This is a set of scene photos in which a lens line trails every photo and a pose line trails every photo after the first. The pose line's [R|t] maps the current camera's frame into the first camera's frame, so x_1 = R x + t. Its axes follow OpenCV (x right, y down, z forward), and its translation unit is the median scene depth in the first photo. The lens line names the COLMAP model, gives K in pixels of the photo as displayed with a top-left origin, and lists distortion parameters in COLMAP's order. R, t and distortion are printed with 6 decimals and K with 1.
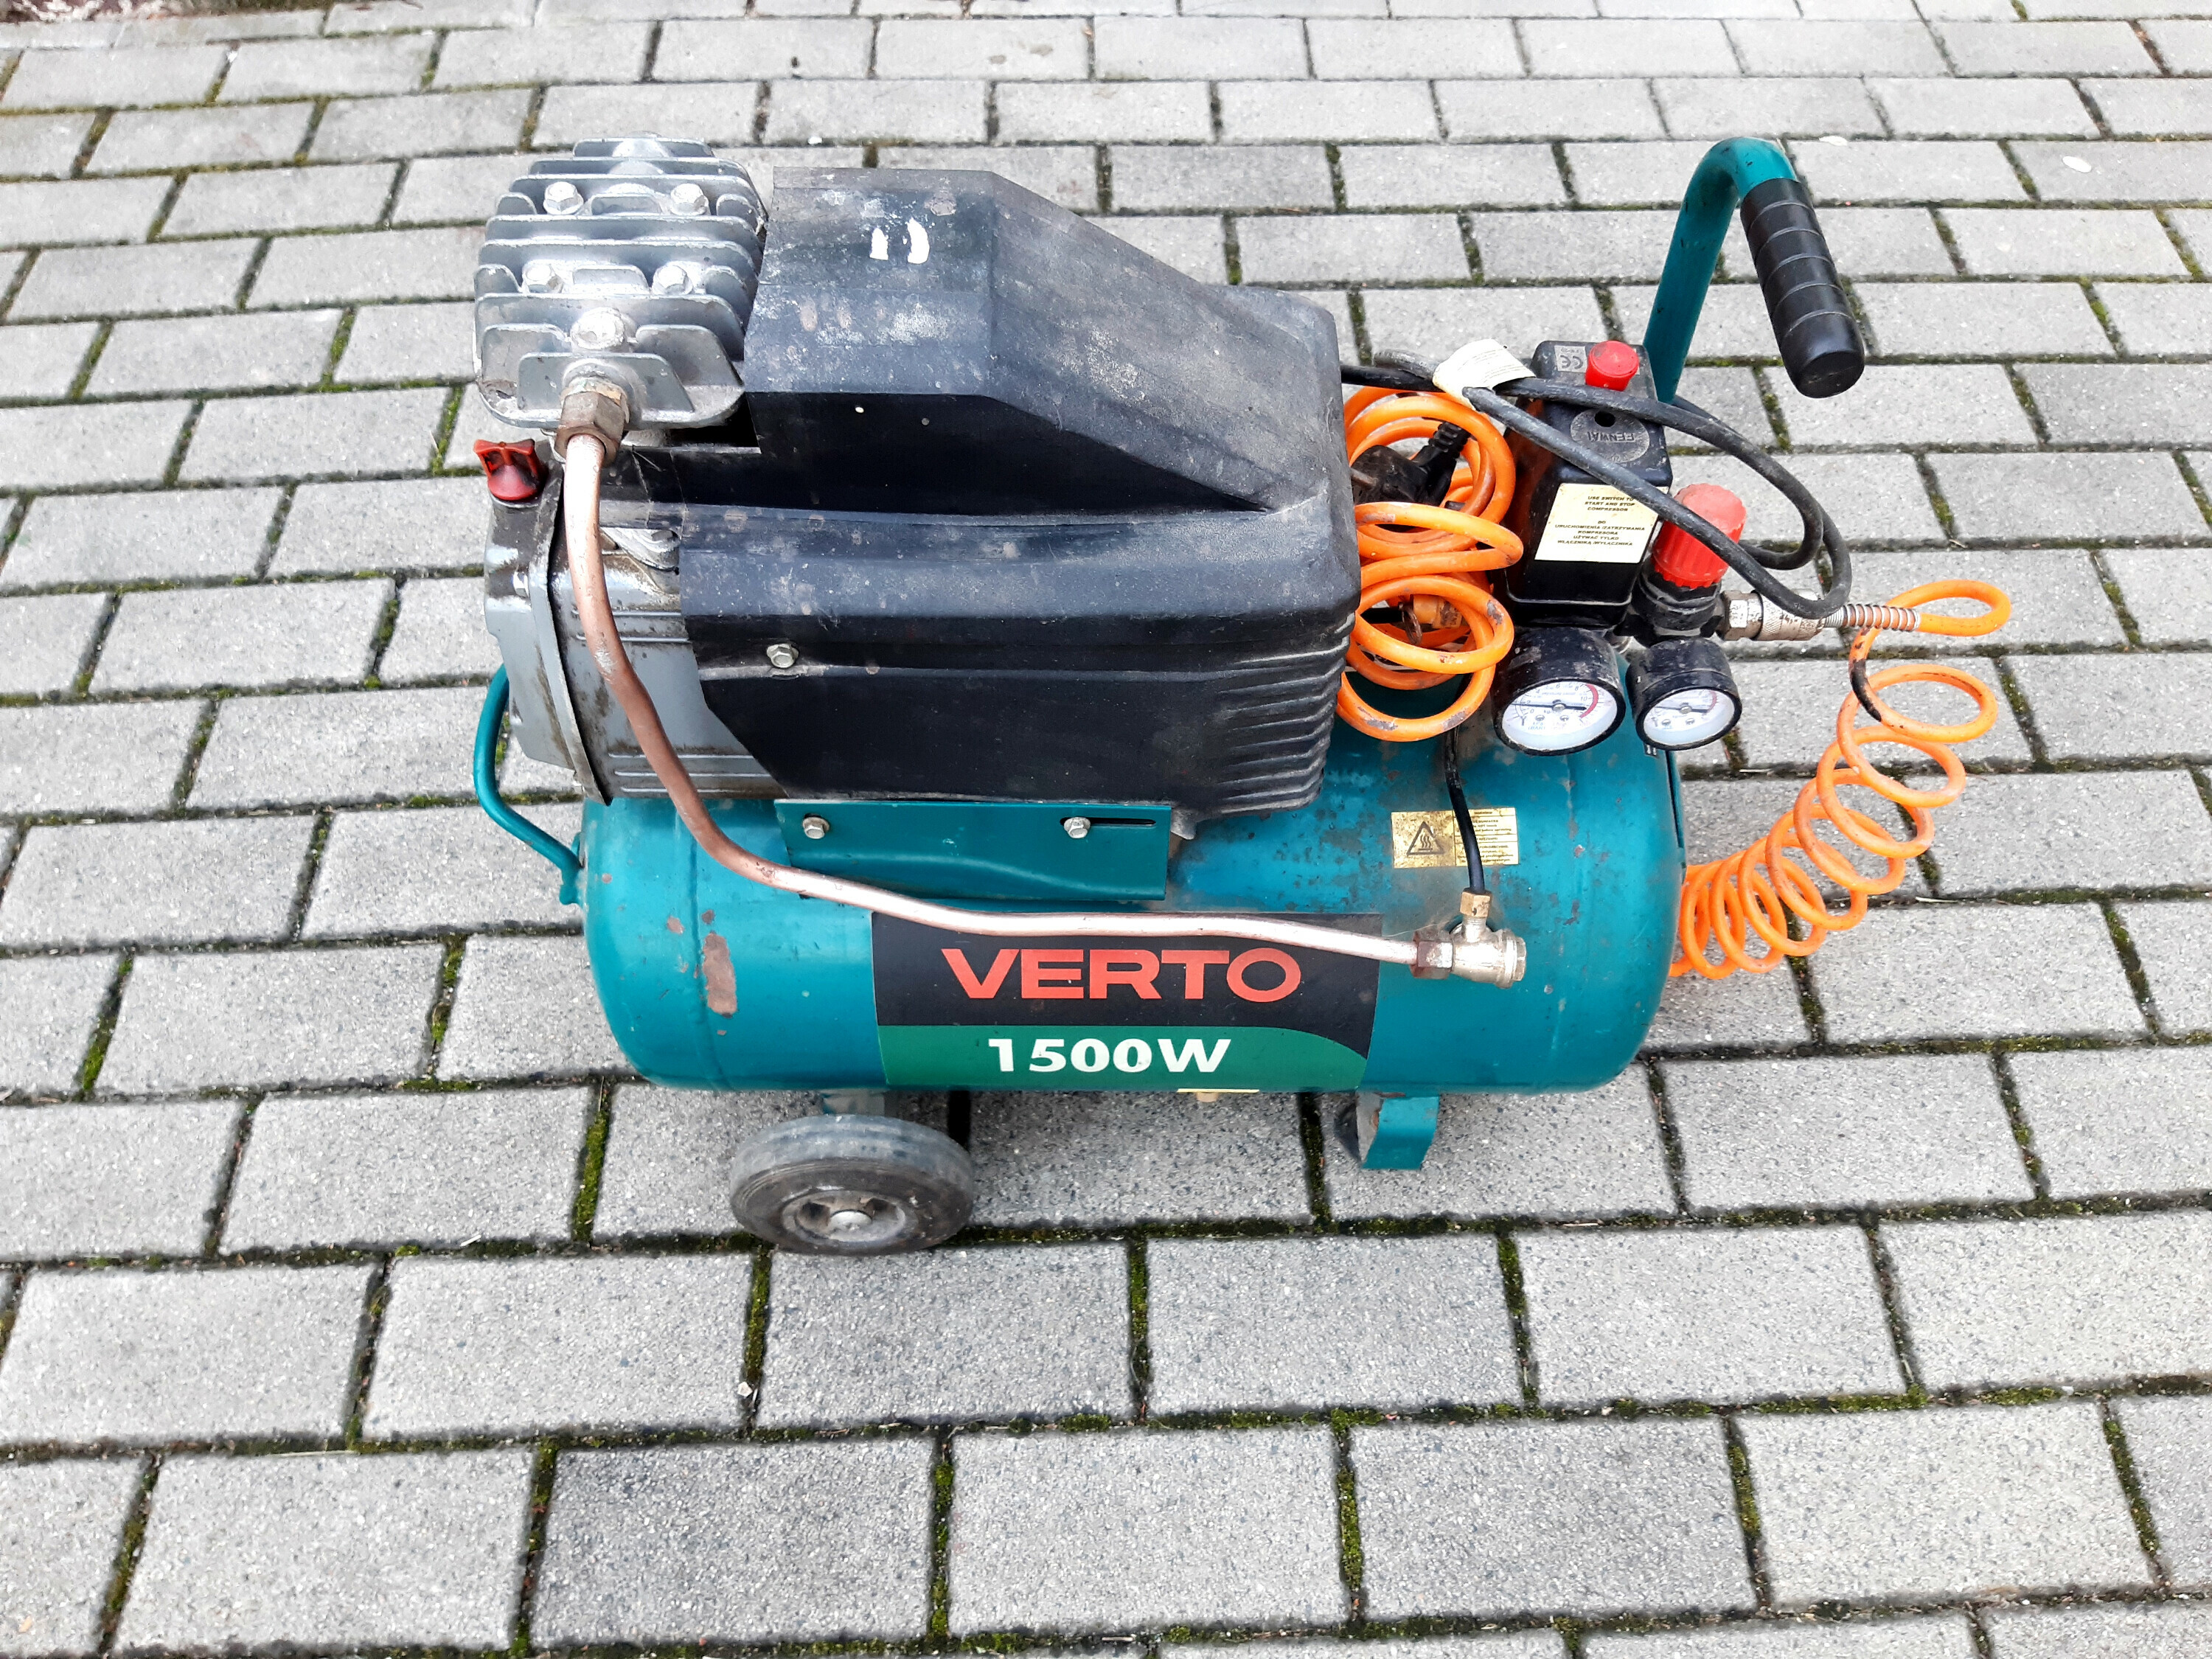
lens RADIAL K [[1717.3, 0, 1192.3], [0, 1717.3, 831.5], [0, 0, 1]] dist [0.048185, -0.113405]
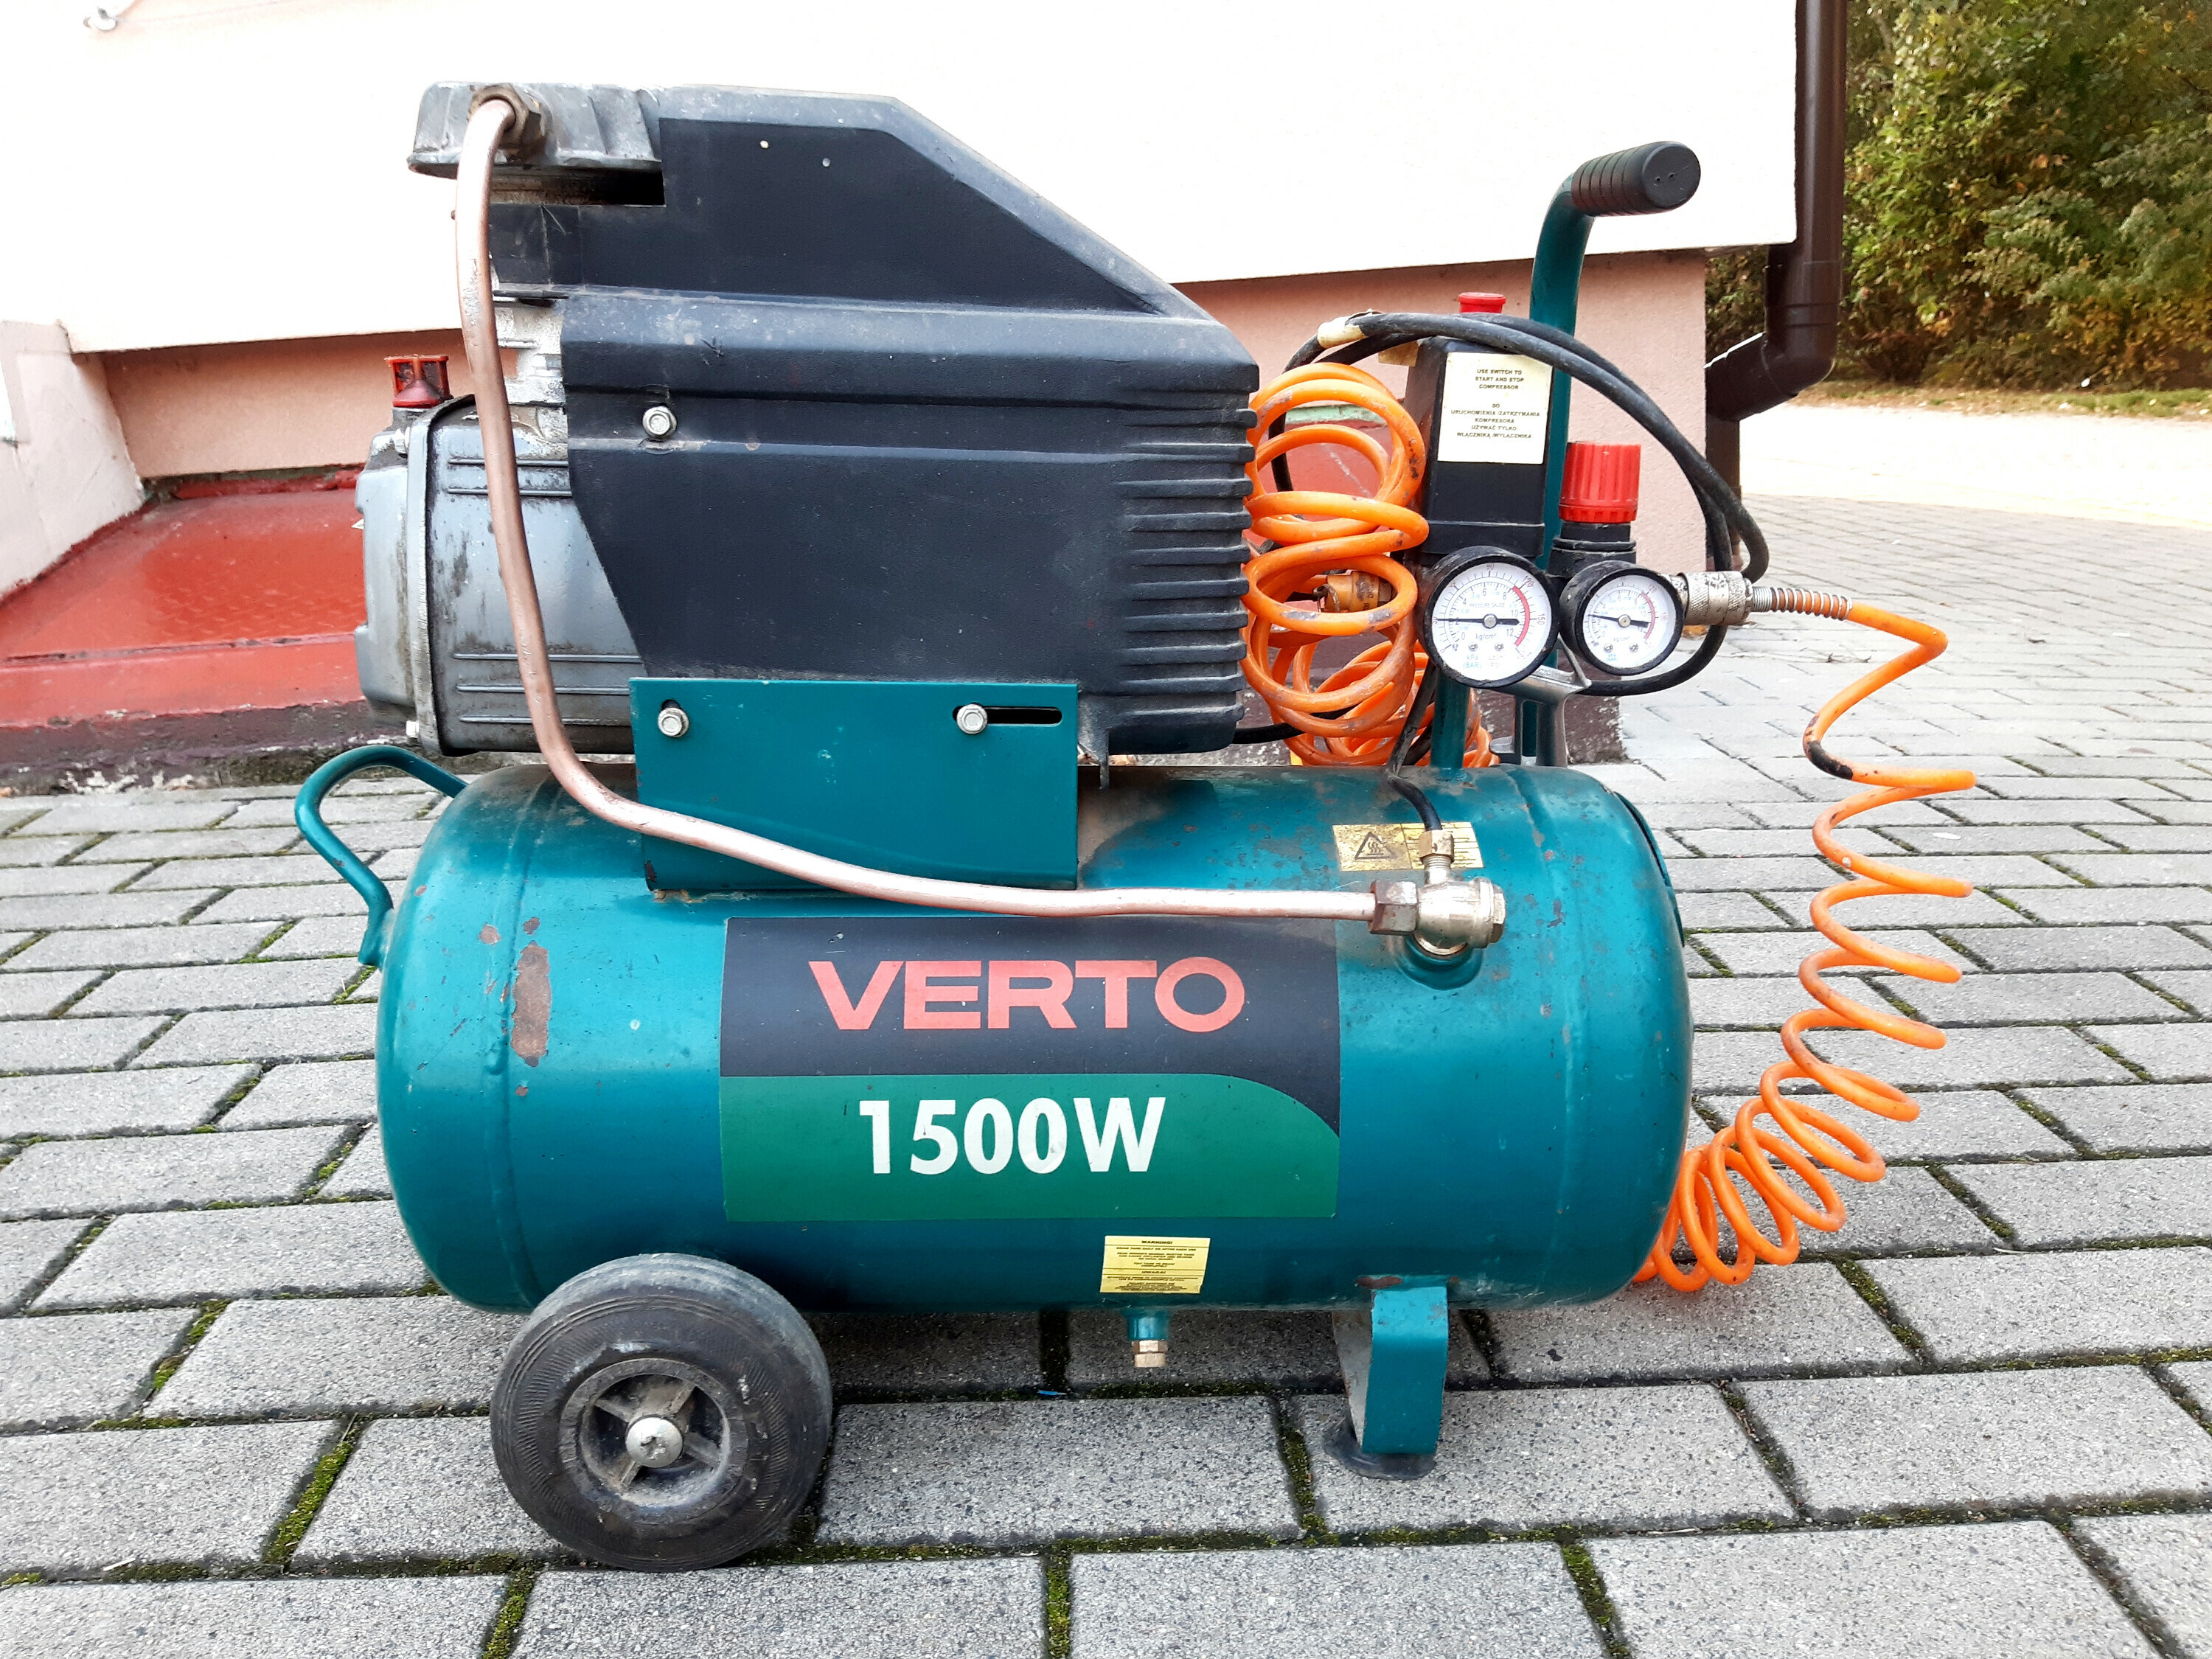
lens RADIAL K [[1717.3, 0, 1192.3], [0, 1717.3, 831.5], [0, 0, 1]] dist [0.048185, -0.113405]
pose [[0.998753, -0.037907, 0.032478, 0.012013], [0.049882, 0.782424, -0.620745, 0.455061], [-0.001881, 0.621592, 0.783339, 0.257831]]
